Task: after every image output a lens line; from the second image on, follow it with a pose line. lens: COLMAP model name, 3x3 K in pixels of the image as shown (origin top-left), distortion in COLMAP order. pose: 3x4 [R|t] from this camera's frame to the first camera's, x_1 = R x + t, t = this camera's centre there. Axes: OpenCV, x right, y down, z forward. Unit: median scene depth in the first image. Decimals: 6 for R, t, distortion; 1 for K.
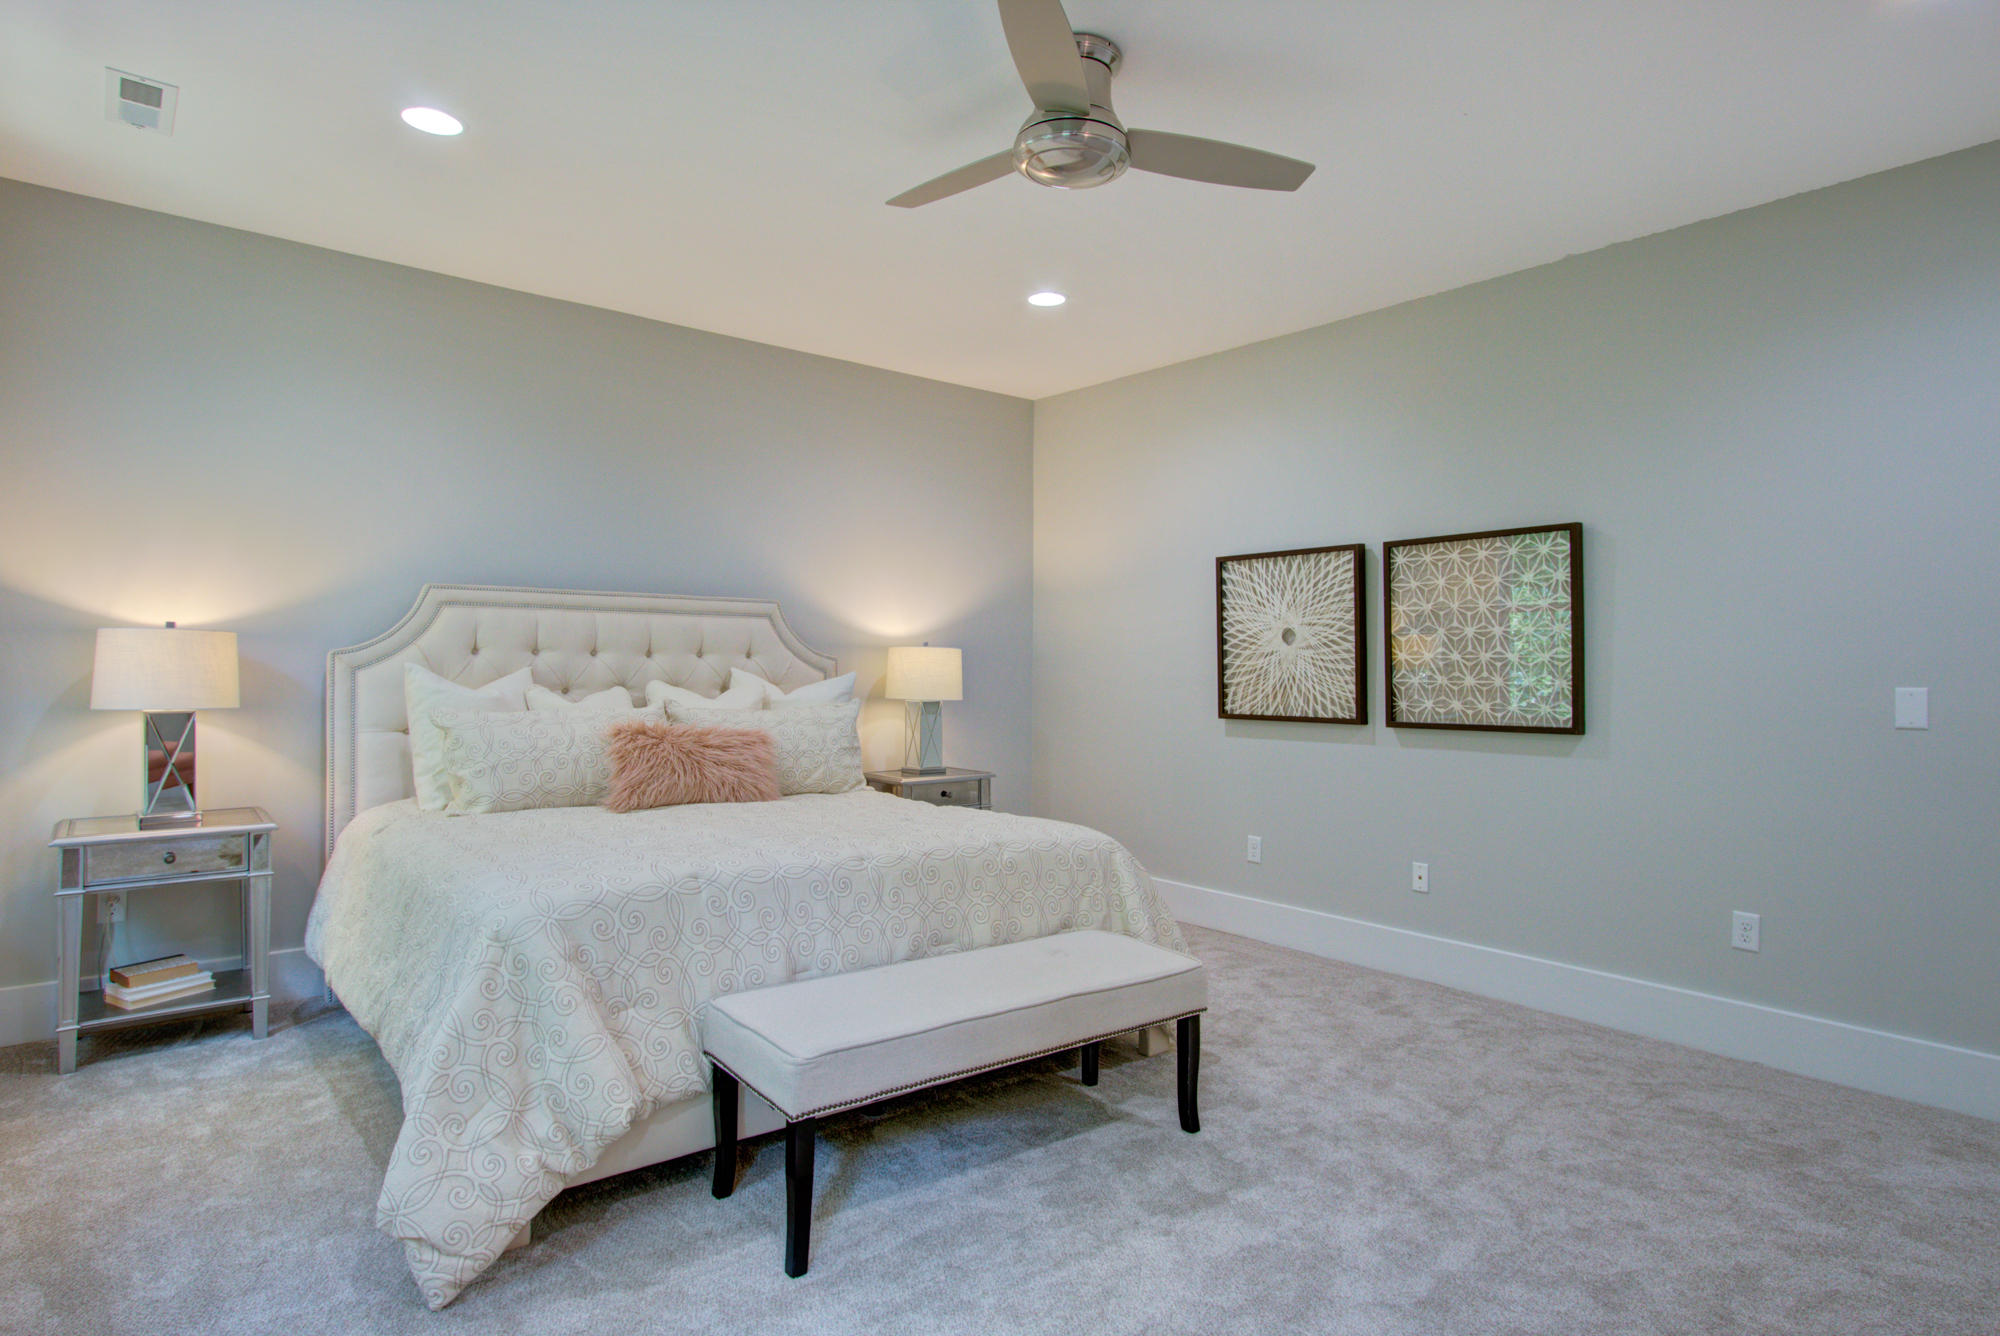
lens RADIAL K [[1105.0, 0, 995.7], [0, 1105.0, 645.9], [0, 0, 1]] dist [0.044401, 0.000198]
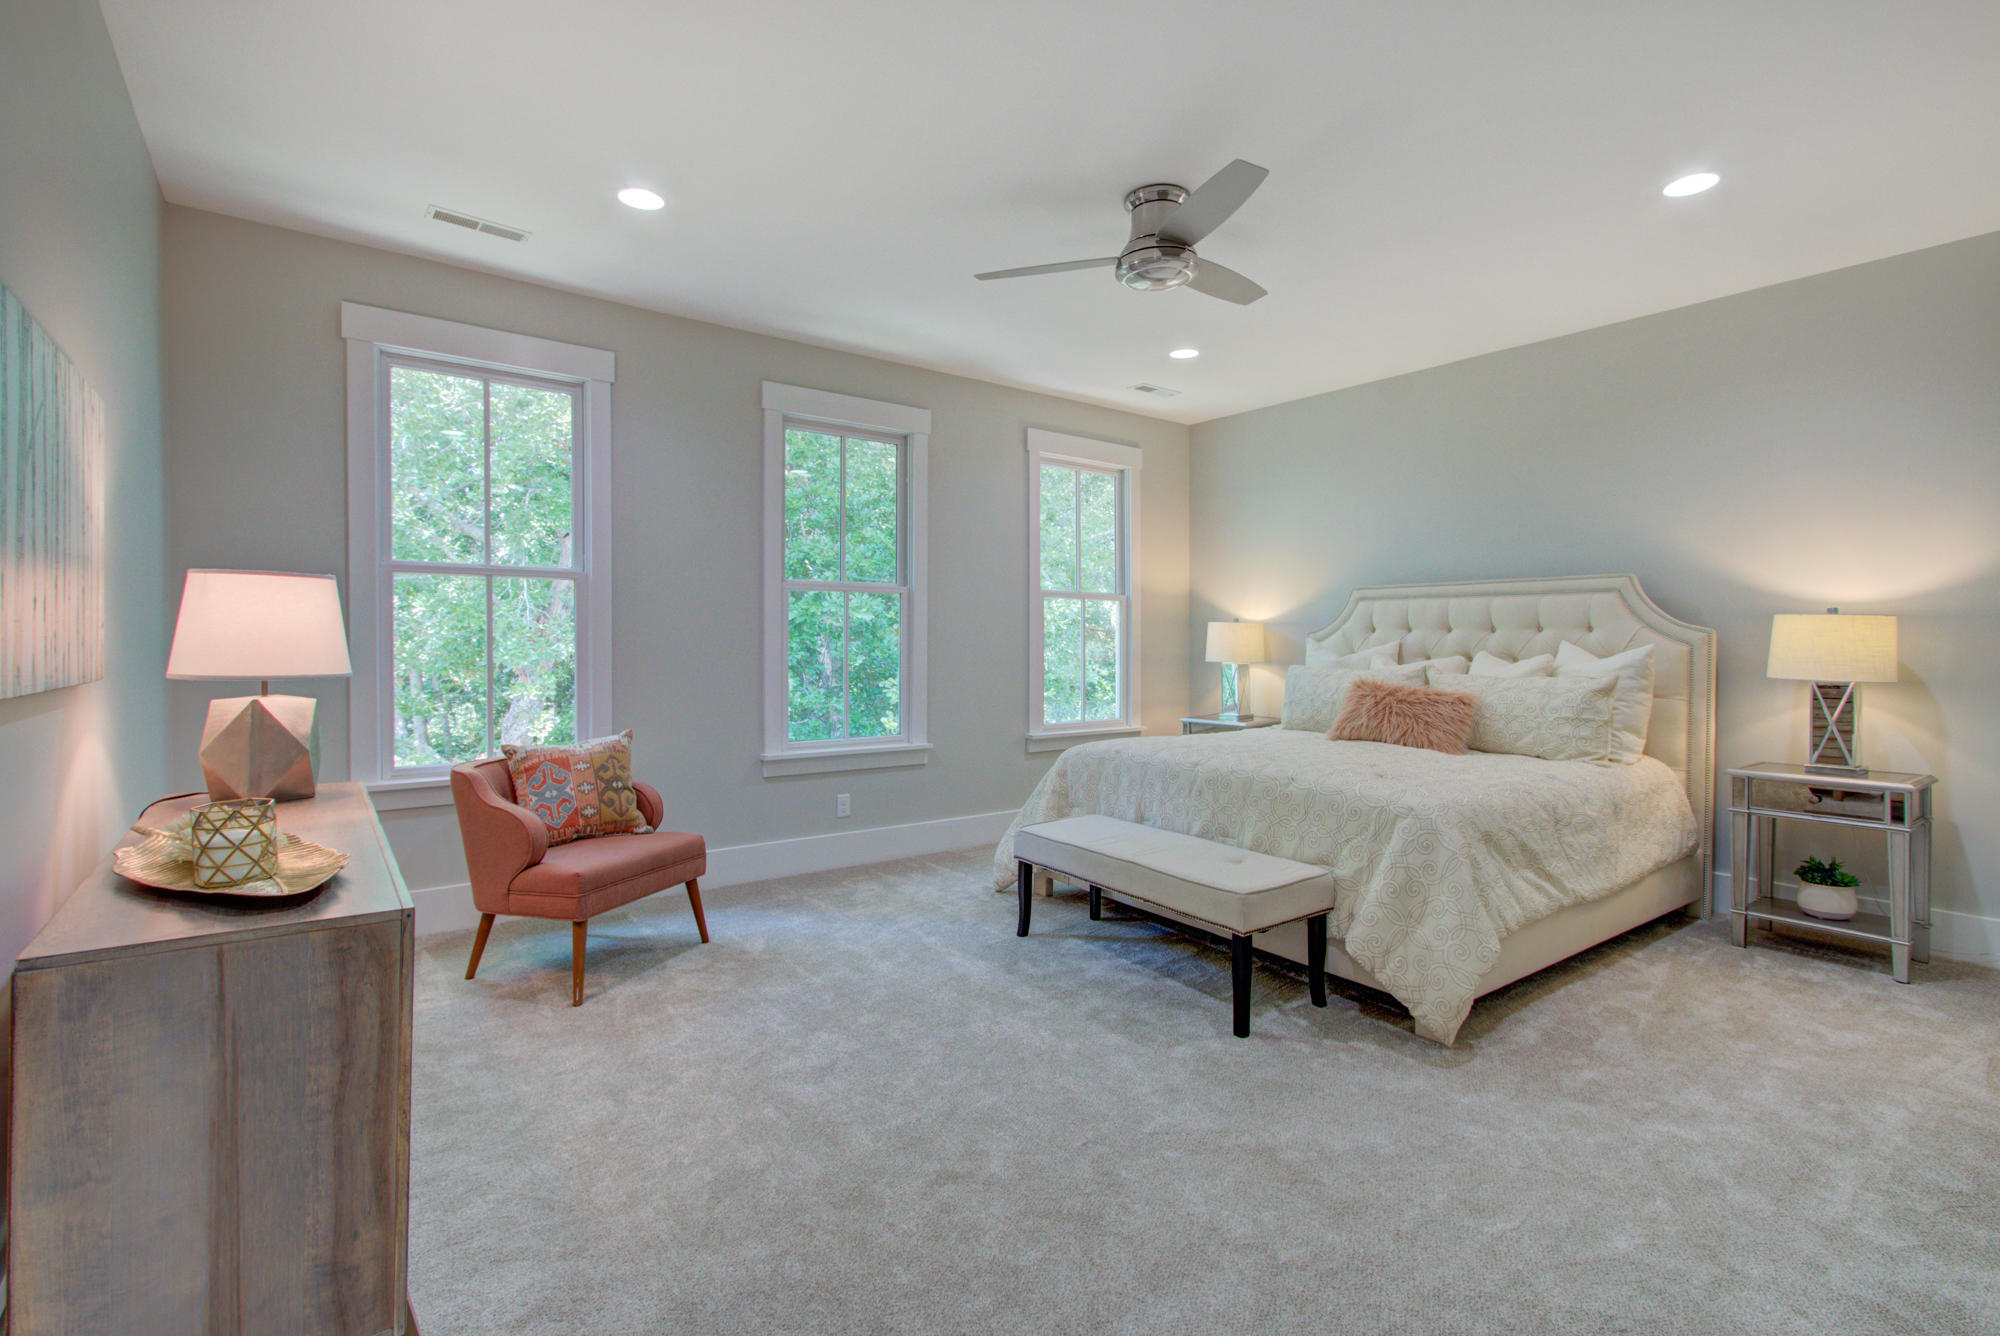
lens RADIAL K [[936.5, 0, 1000.0], [0, 936.5, 668.0], [0, 0, 1]] dist [-0.000222, -0.000009]
pose [[-0.031039, 0.026269, -0.999173, 0.772853], [0.018572, 0.999497, 0.025701, 0.013381], [0.999346, -0.017759, -0.031511, 0.512267]]
